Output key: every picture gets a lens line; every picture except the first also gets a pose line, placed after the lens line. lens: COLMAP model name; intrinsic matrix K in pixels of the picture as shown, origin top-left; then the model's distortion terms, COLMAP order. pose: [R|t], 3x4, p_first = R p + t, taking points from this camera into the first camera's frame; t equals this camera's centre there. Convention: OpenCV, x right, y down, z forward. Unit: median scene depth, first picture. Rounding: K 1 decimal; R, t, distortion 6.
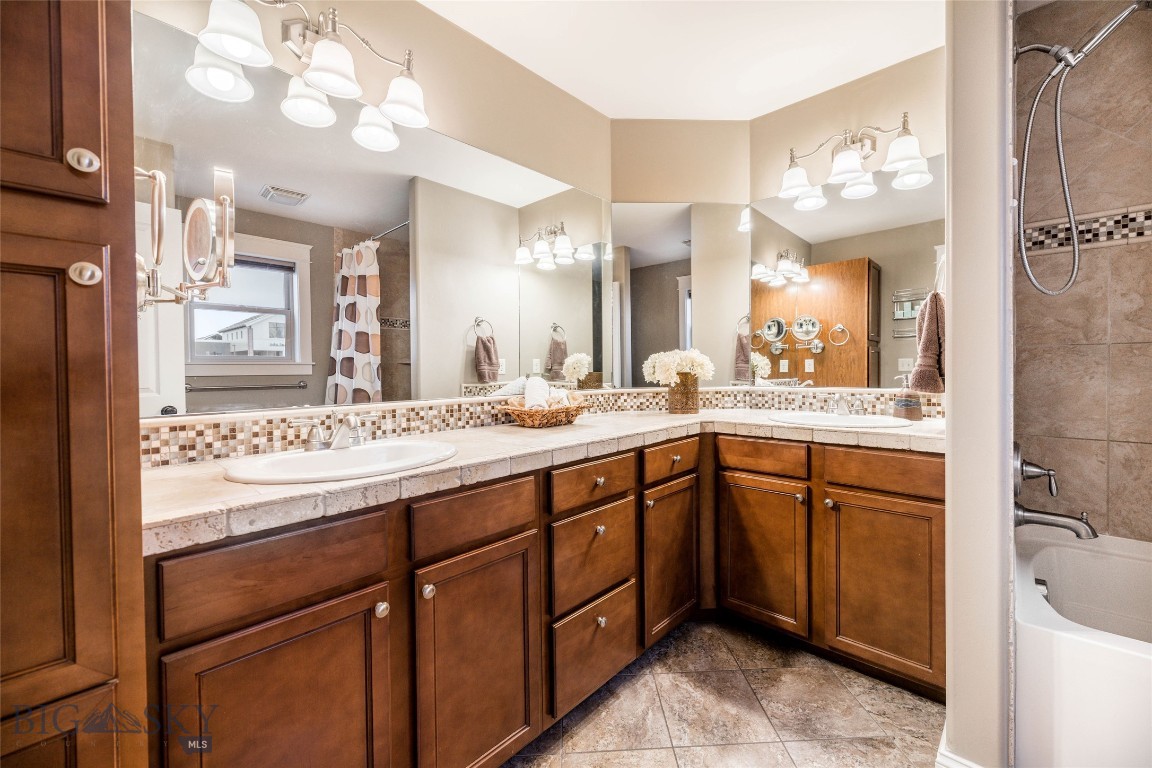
lens RADIAL K [[474.5, 0, 584.3], [0, 474.5, 369.8], [0, 0, 1]] dist [0.001860, 0.000397]
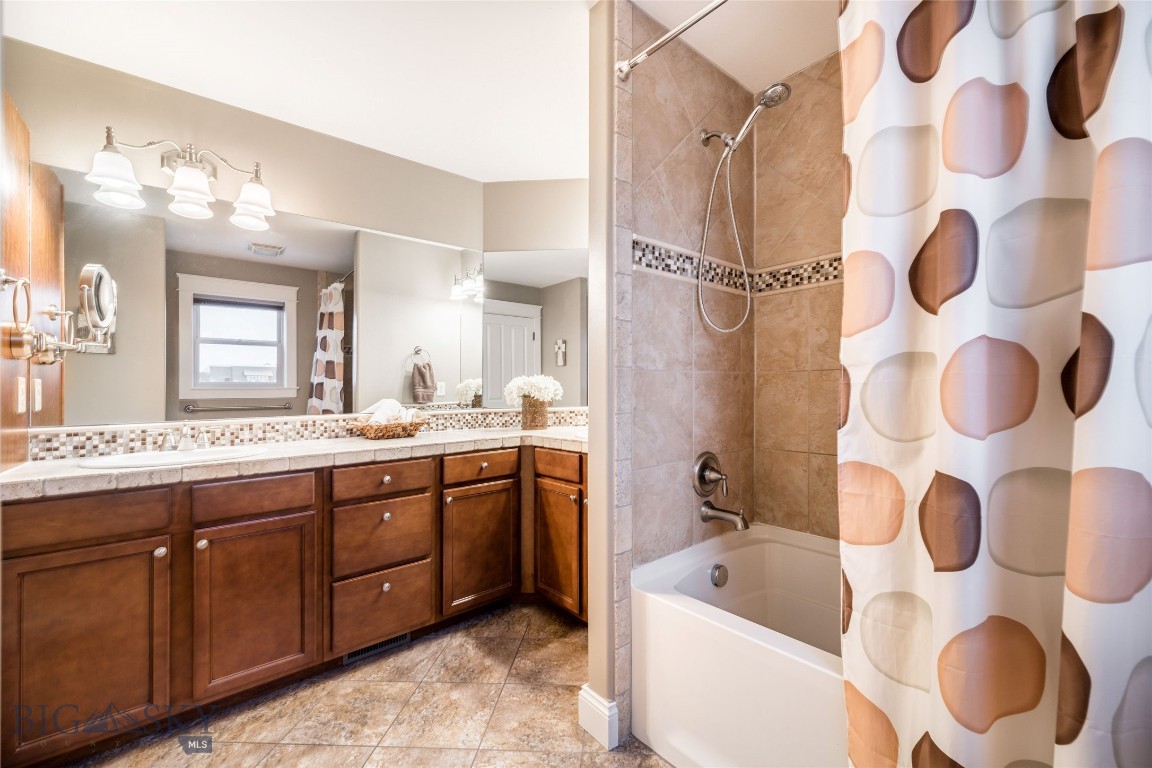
lens RADIAL K [[475.1, 0, 579.2], [0, 475.1, 379.5], [0, 0, 1]] dist [-0.001316, -0.000196]
pose [[0.993872, -0.006552, -0.110342, 0.652344], [0.004049, 0.999730, -0.022892, -0.007631], [0.110463, 0.022305, 0.993630, -0.231702]]
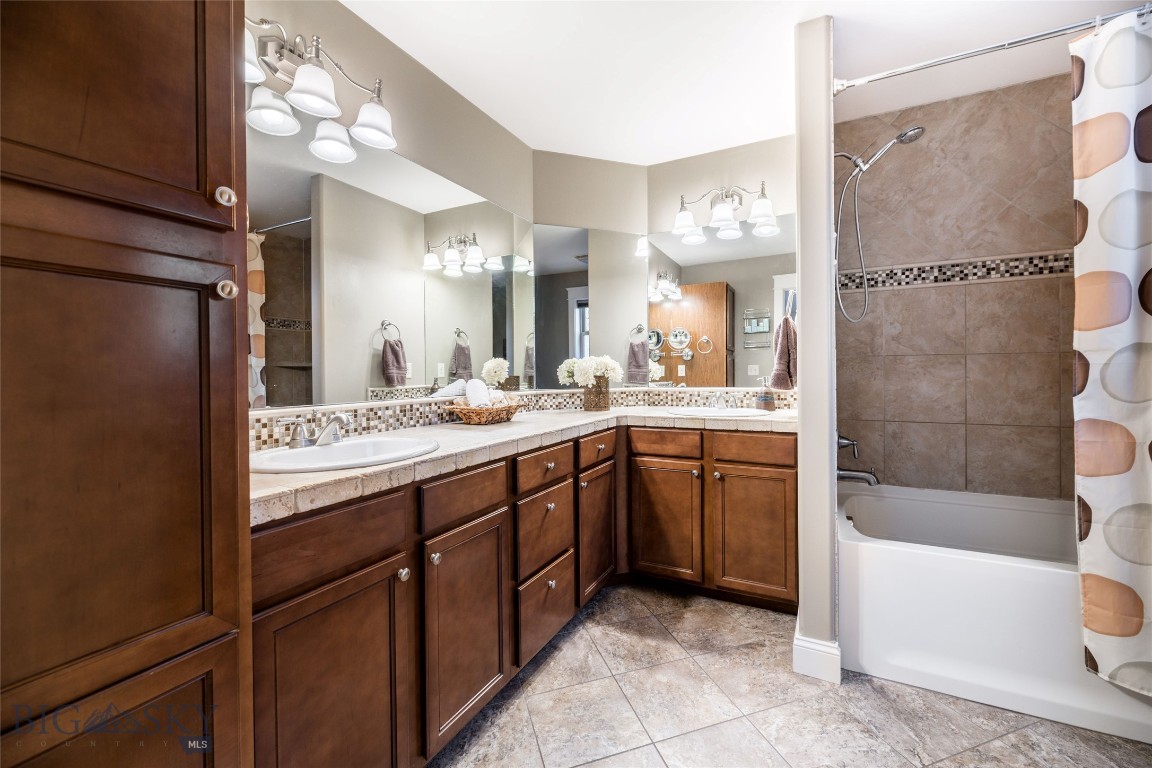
lens RADIAL K [[472.9, 0, 592.4], [0, 472.9, 367.3], [0, 0, 1]] dist [0.000534, 0.000025]
pose [[0.959311, 0.005223, 0.282303, -0.186120], [-0.000673, 0.999868, -0.016214, 0.005670], [-0.282350, 0.015364, 0.959188, -0.157939]]
